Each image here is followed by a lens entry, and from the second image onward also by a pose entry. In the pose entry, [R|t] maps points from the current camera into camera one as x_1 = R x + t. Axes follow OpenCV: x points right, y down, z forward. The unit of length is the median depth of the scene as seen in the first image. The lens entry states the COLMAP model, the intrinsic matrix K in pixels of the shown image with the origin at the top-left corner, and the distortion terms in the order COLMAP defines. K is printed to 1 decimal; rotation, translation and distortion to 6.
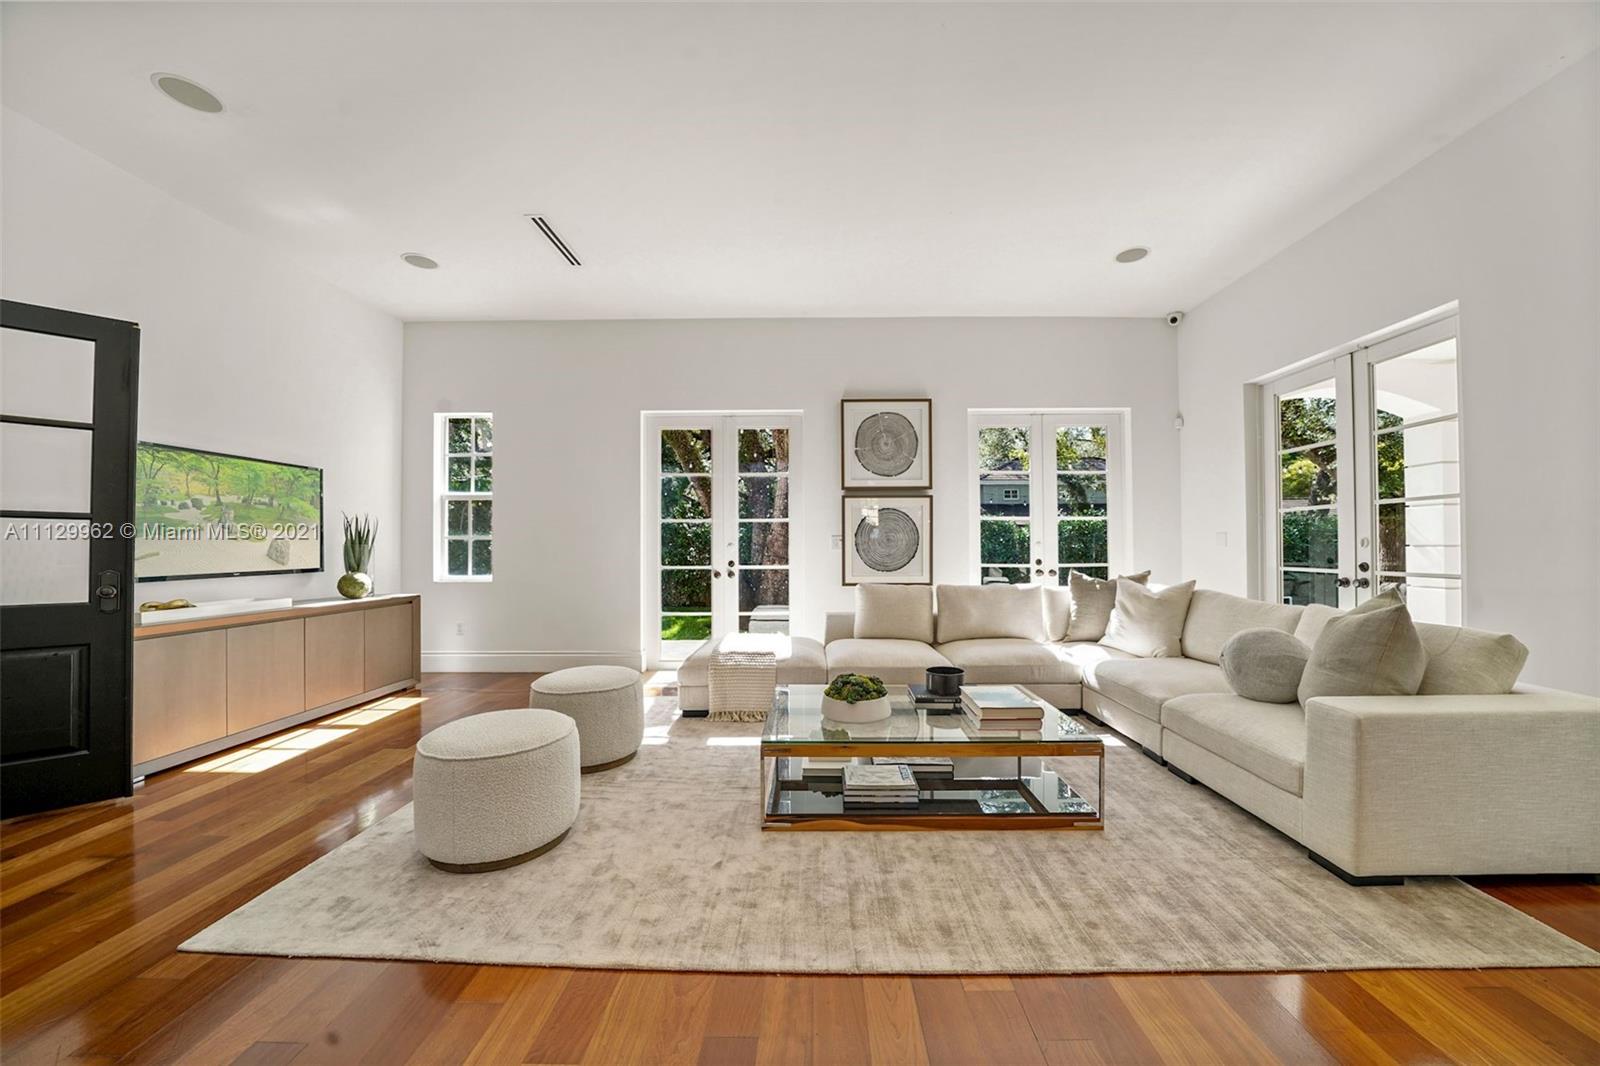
lens RADIAL K [[555.6, 0, 804.1], [0, 555.6, 536.7], [0, 0, 1]] dist [-0.001549, -0.000003]
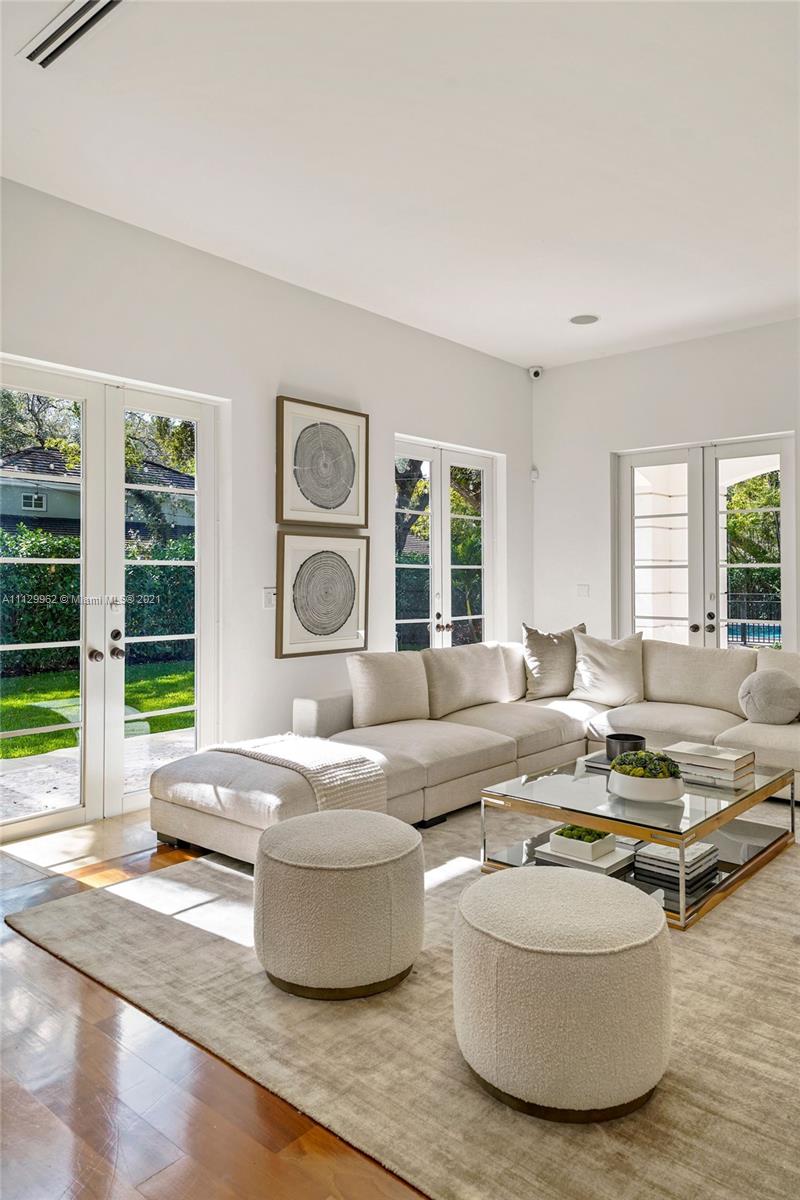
lens RADIAL K [[826.5, 0, 392.7], [0, 826.5, 568.8], [0, 0, 1]] dist [0.071713, 0.000206]
pose [[0.654675, 0.012722, 0.755803, -0.636614], [-0.015110, 0.999879, -0.003742, -0.024462], [-0.755759, -0.008971, 0.654788, 0.197297]]
